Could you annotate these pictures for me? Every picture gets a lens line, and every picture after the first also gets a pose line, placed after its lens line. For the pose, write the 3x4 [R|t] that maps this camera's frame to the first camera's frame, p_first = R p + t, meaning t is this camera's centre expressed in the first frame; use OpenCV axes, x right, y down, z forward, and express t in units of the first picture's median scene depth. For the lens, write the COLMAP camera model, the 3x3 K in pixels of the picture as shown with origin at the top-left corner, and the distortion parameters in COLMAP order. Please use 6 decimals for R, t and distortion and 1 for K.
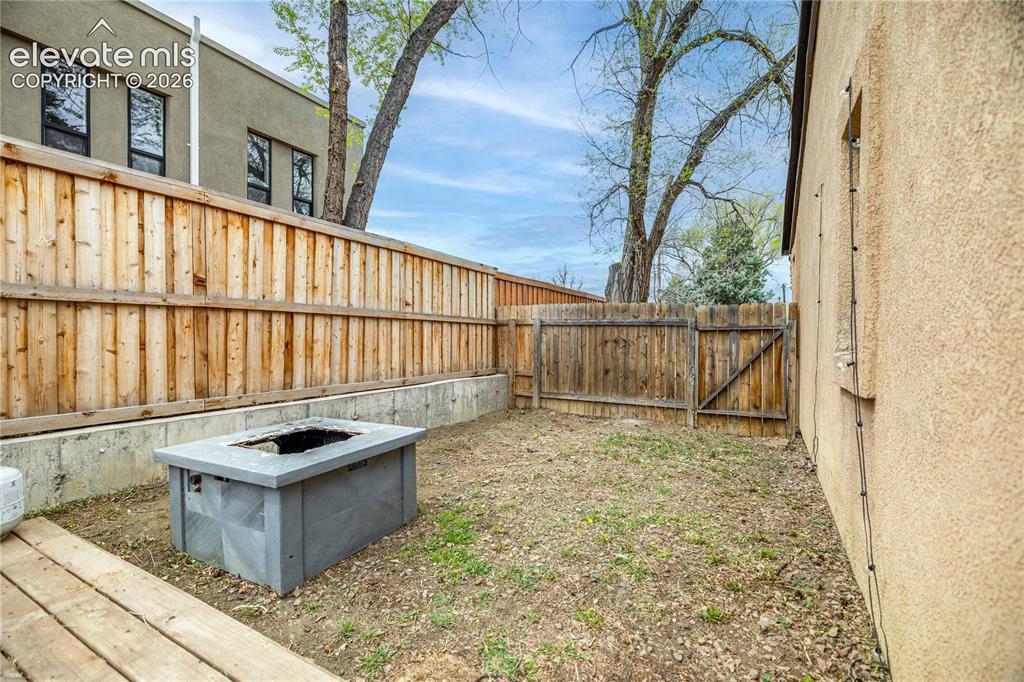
lens RADIAL K [[444.1, 0, 512.0], [0, 444.1, 341.0], [0, 0, 1]] dist [0.001406, 0.000146]
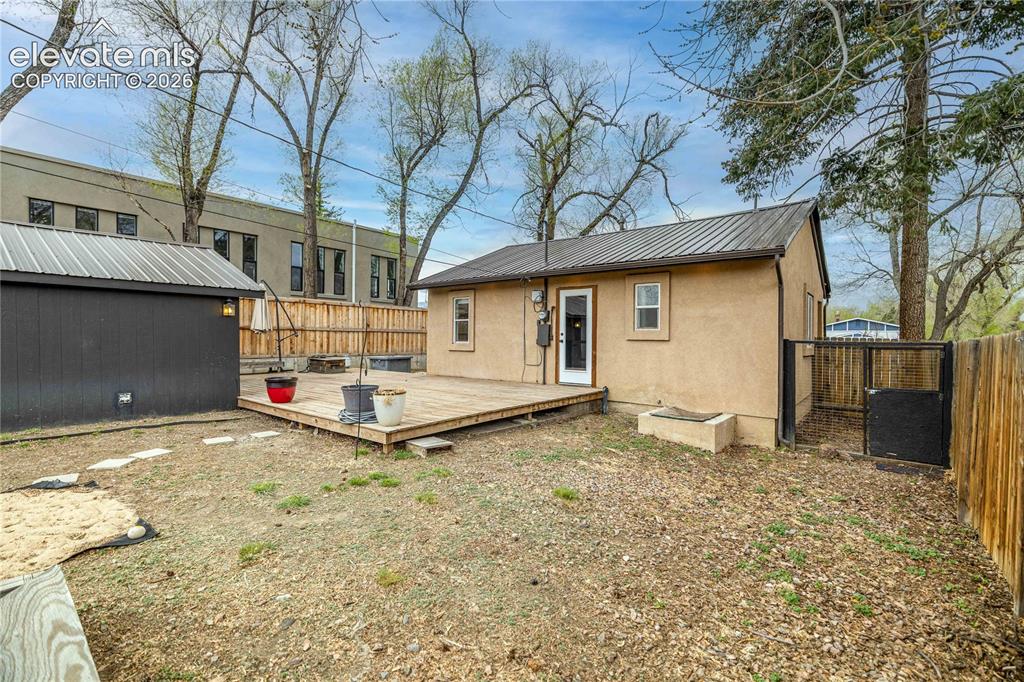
lens RADIAL K [[444.1, 0, 512.0], [0, 444.1, 341.0], [0, 0, 1]] dist [0.001406, 0.000146]
pose [[0.985489, 0.009922, -0.169447, 1.158993], [-0.010278, 0.999946, -0.001224, 0.006938], [0.169426, 0.002948, 0.985539, -2.492911]]
